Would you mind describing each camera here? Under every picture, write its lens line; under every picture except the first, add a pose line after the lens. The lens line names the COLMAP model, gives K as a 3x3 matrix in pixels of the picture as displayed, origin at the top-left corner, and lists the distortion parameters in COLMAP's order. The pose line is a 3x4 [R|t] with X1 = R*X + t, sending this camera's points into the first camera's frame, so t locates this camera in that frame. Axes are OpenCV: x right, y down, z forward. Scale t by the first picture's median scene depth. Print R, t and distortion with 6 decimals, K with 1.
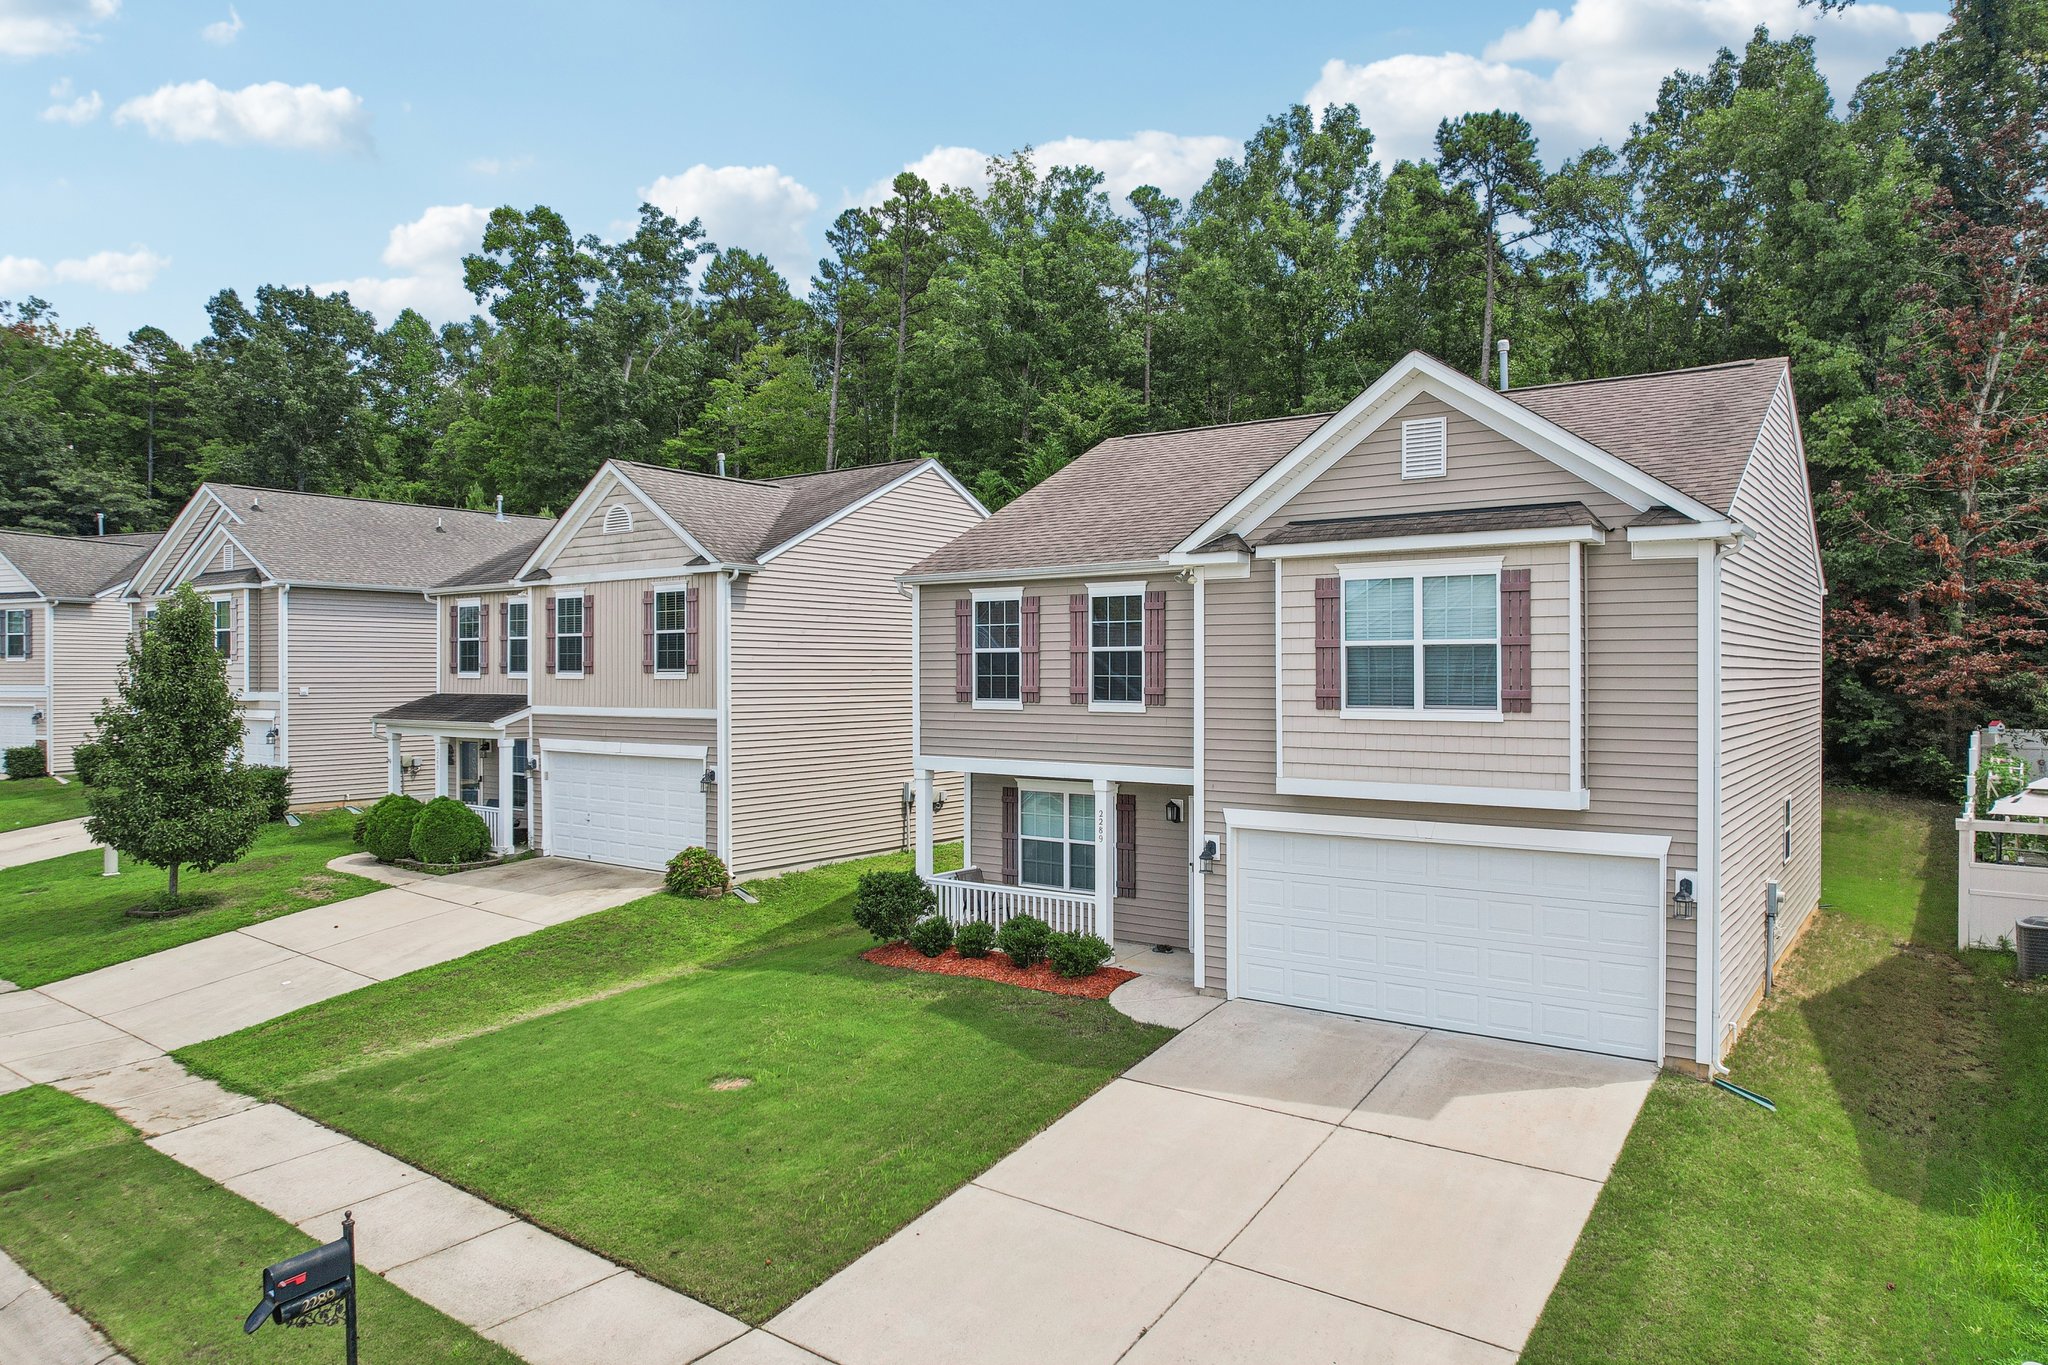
lens RADIAL K [[1273.6, 0, 1086.7], [0, 1273.6, 656.6], [0, 0, 1]] dist [-0.037592, 0.003192]
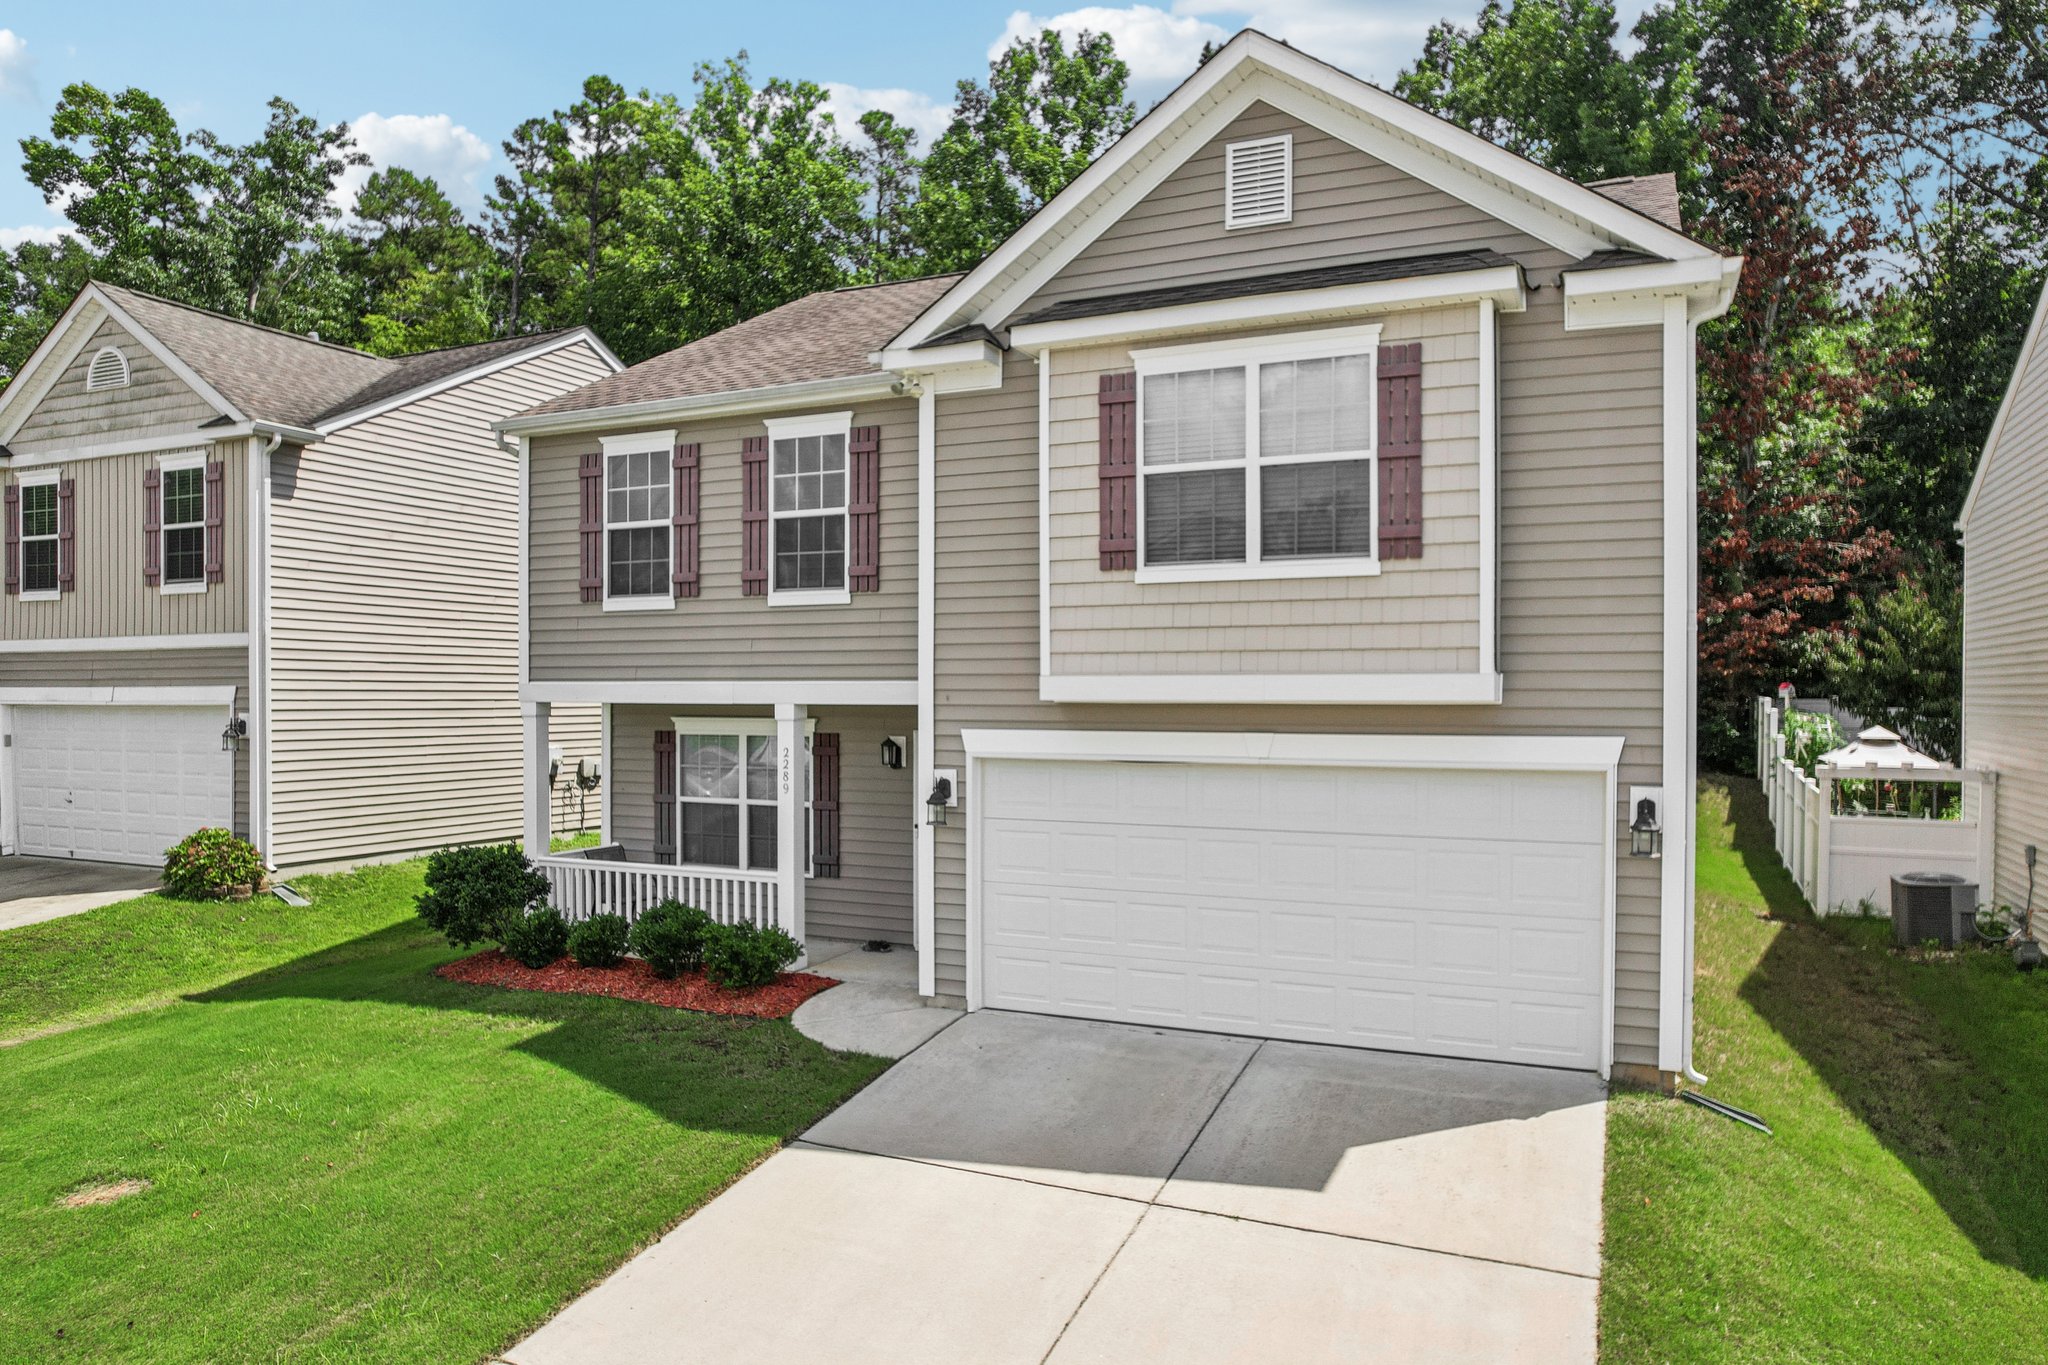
lens RADIAL K [[1298.1, 0, 1060.2], [0, 1298.1, 671.2], [0, 0, 1]] dist [-0.070322, 0.058309]
pose [[0.983327, 0.002664, 0.181829, 0.029904], [-0.001877, 0.999988, -0.004497, 0.081836], [-0.181839, 0.004080, 0.983320, 0.278782]]
